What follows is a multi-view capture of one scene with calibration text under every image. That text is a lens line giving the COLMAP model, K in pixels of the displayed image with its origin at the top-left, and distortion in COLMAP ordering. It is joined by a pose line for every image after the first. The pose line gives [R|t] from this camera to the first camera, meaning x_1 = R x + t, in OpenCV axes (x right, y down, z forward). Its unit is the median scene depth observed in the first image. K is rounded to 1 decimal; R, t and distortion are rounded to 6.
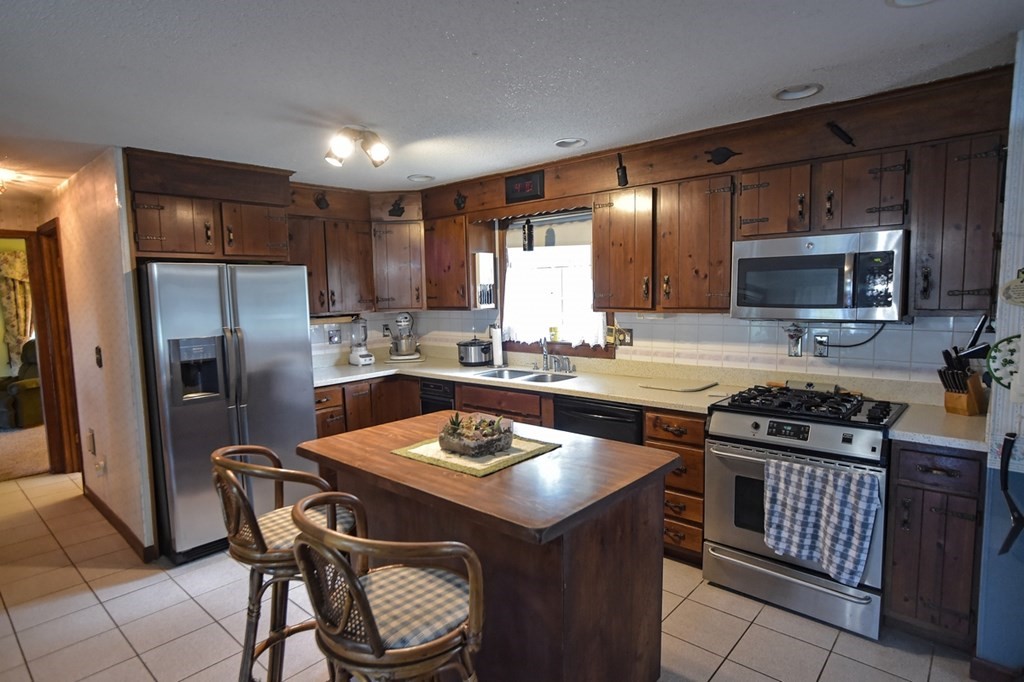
lens RADIAL K [[555.8, 0, 512.0], [0, 555.8, 341.0], [0, 0, 1]] dist [-0.037505, -0.000200]
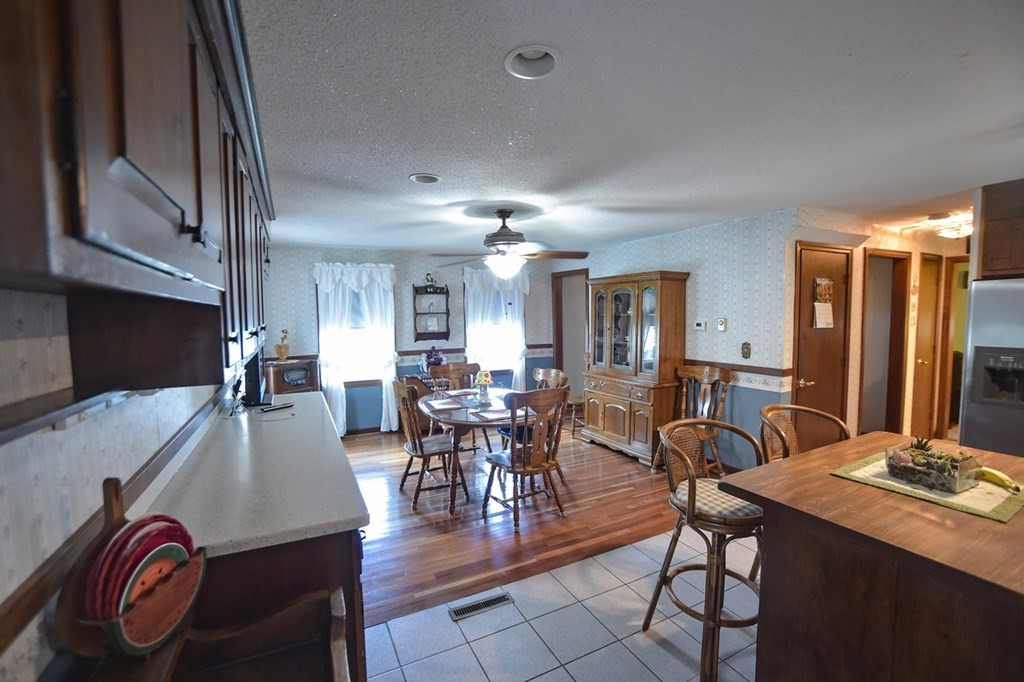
lens RADIAL K [[440.4, 0, 507.9], [0, 440.4, 344.3], [0, 0, 1]] dist [-0.071508, 0.023080]
pose [[-0.367252, 0.091575, -0.925603, 0.521259], [-0.062659, 0.990445, 0.122852, -0.048088], [0.928009, 0.103115, -0.358005, 0.346714]]
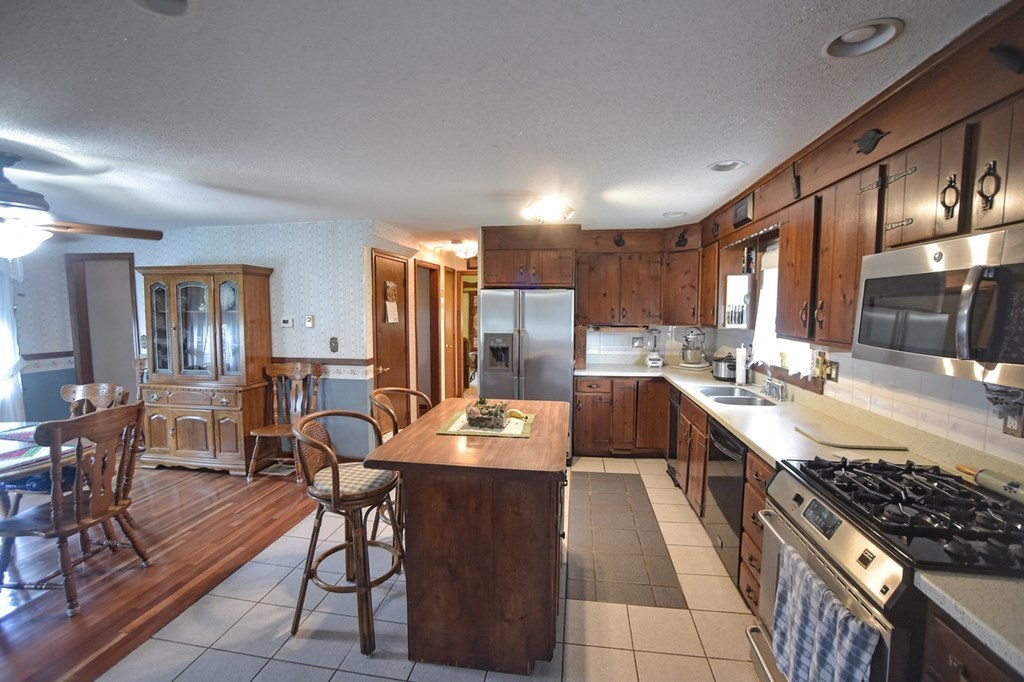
lens RADIAL K [[440.4, 0, 507.9], [0, 440.4, 344.3], [0, 0, 1]] dist [-0.071508, 0.023080]
pose [[0.544760, 0.092859, -0.833435, 0.542647], [-0.090350, 0.994564, 0.051756, -0.042018], [0.833711, 0.047106, 0.550189, 0.256041]]
